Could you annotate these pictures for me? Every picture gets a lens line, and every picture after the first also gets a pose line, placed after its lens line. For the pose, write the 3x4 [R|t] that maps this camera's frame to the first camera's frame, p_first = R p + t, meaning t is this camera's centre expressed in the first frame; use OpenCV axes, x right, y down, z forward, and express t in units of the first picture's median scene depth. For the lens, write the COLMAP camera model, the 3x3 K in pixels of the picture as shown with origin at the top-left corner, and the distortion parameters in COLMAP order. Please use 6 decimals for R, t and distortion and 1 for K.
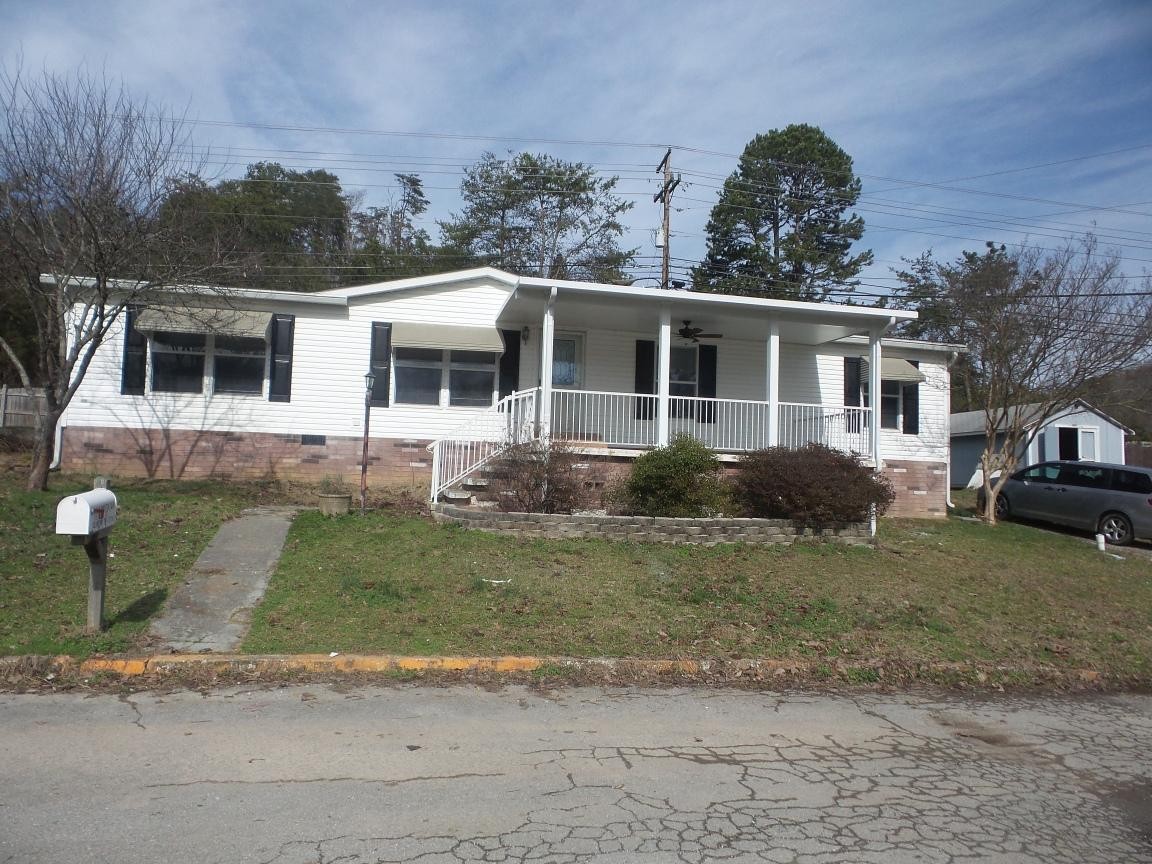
lens RADIAL K [[799.9, 0, 578.5], [0, 799.9, 437.3], [0, 0, 1]] dist [-0.000365, -0.001371]
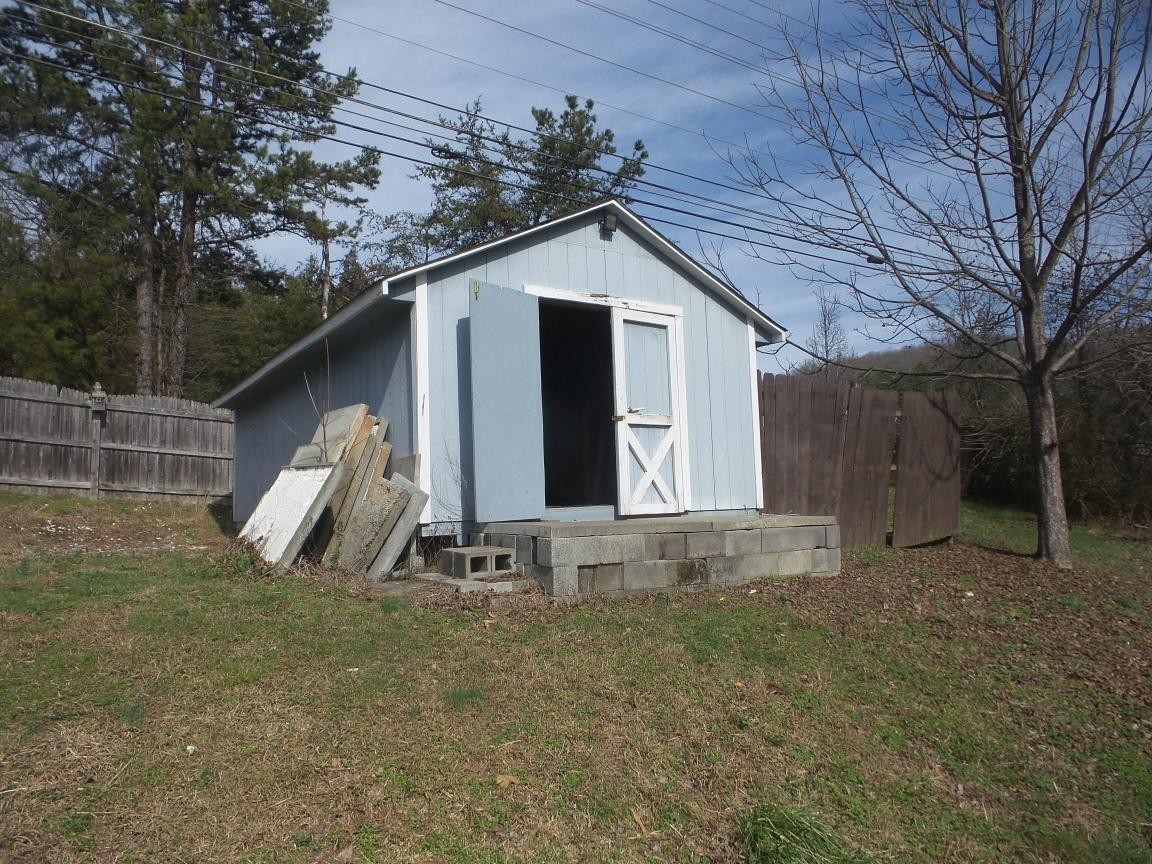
lens RADIAL K [[799.9, 0, 578.5], [0, 799.9, 437.3], [0, 0, 1]] dist [-0.000365, -0.001371]
pose [[0.935795, -0.034720, 0.350832, 0.300425], [0.038549, 0.999249, -0.003934, 0.018591], [-0.350432, 0.017206, 0.936430, 0.436738]]
